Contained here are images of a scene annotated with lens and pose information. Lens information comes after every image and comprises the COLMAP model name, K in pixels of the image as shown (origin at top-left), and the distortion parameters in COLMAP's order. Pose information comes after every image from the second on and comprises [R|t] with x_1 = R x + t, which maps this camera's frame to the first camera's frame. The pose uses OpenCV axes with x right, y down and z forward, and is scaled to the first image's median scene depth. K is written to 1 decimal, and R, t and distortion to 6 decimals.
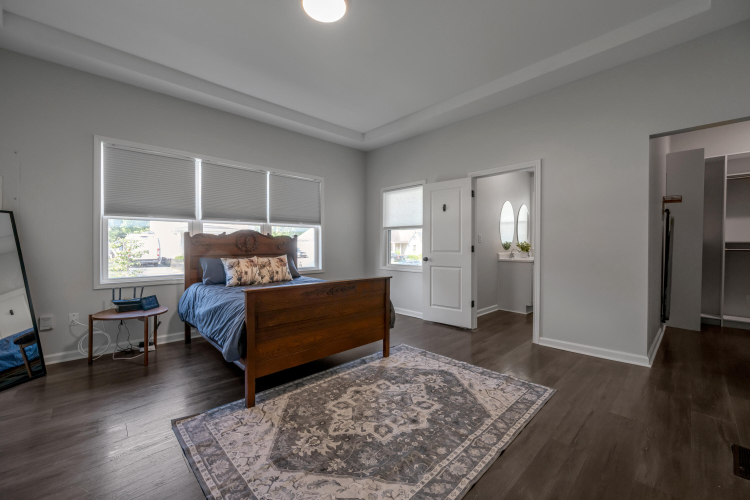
lens RADIAL K [[307.6, 0, 369.2], [0, 307.6, 244.2], [0, 0, 1]] dist [-0.001188, -0.000230]
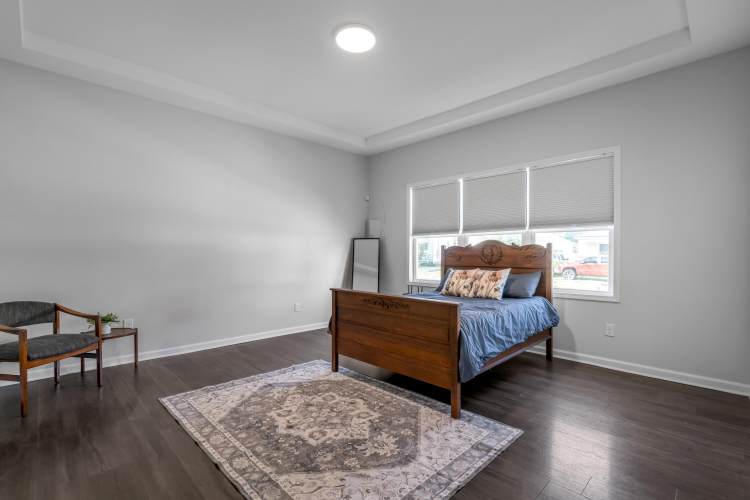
lens RADIAL K [[355.7, 0, 375.0], [0, 355.7, 250.0], [0, 0, 1]] dist [-0.000612, -0.000049]
pose [[0.002036, -0.011947, -0.999927, 1.072575], [0.001095, 0.999928, -0.011945, -0.006972], [0.999997, -0.001070, 0.002049, 1.014609]]
